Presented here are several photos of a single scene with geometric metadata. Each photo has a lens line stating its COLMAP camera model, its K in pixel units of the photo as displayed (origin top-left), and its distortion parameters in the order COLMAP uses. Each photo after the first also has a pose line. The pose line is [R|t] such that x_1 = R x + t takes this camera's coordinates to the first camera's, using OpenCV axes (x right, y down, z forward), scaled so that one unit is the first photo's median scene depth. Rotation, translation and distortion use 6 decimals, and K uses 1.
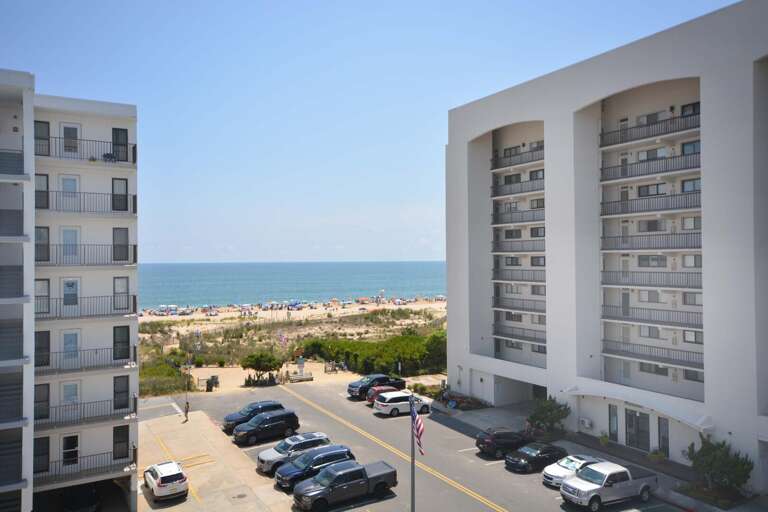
lens RADIAL K [[605.6, 0, 378.6], [0, 605.6, 259.2], [0, 0, 1]] dist [0.006412, 0.034911]
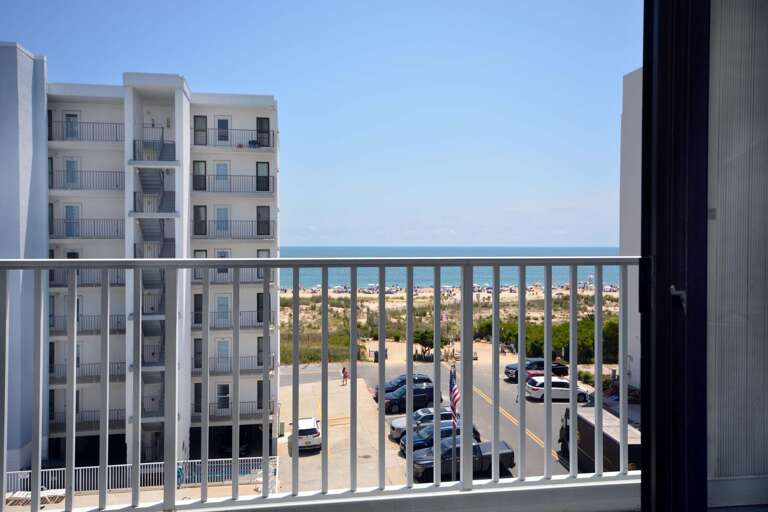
lens RADIAL K [[605.6, 0, 380.3], [0, 605.6, 257.7], [0, 0, 1]] dist [0.006412, 0.034911]
pose [[0.936558, 0.016546, -0.350121, 0.160055], [-0.008444, 0.999660, 0.024655, 0.013608], [0.350410, -0.020135, 0.936380, 0.016916]]
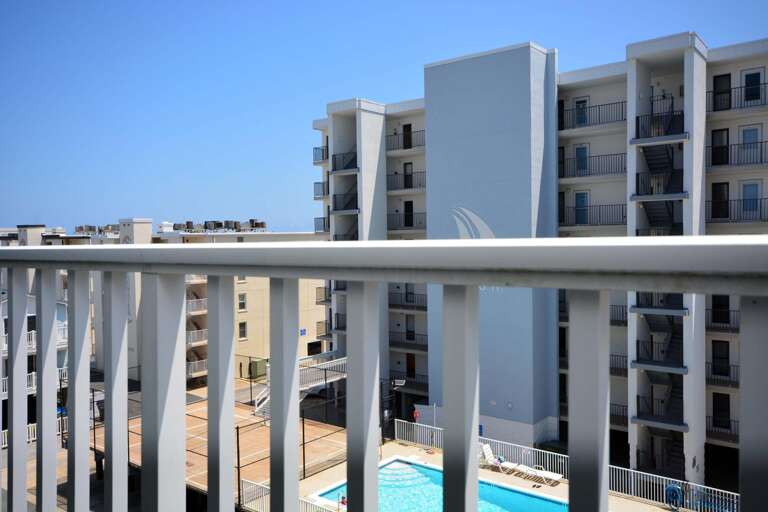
lens RADIAL K [[629.2, 0, 378.4], [0, 629.2, 254.6], [0, 0, 1]] dist [0.015530, 0.026002]
pose [[0.369452, 0.030374, -0.928753, 0.173654], [0.013524, 0.999184, 0.038057, 0.014611], [0.929151, -0.026621, 0.368740, 0.085571]]
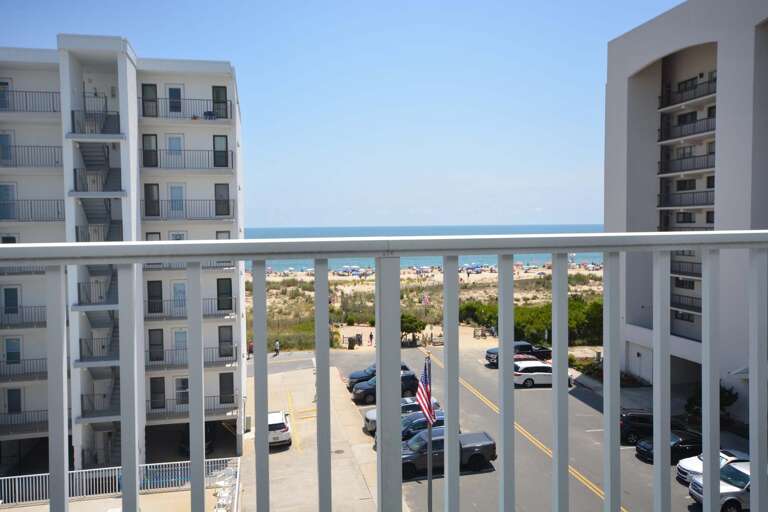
lens RADIAL K [[629.2, 0, 381.7], [0, 629.2, 255.7], [0, 0, 1]] dist [0.015530, 0.026002]
pose [[0.949969, 0.012999, -0.312073, 0.155468], [0.003627, 0.998607, 0.052636, 0.014332], [0.312322, -0.051134, 0.948599, 0.055359]]
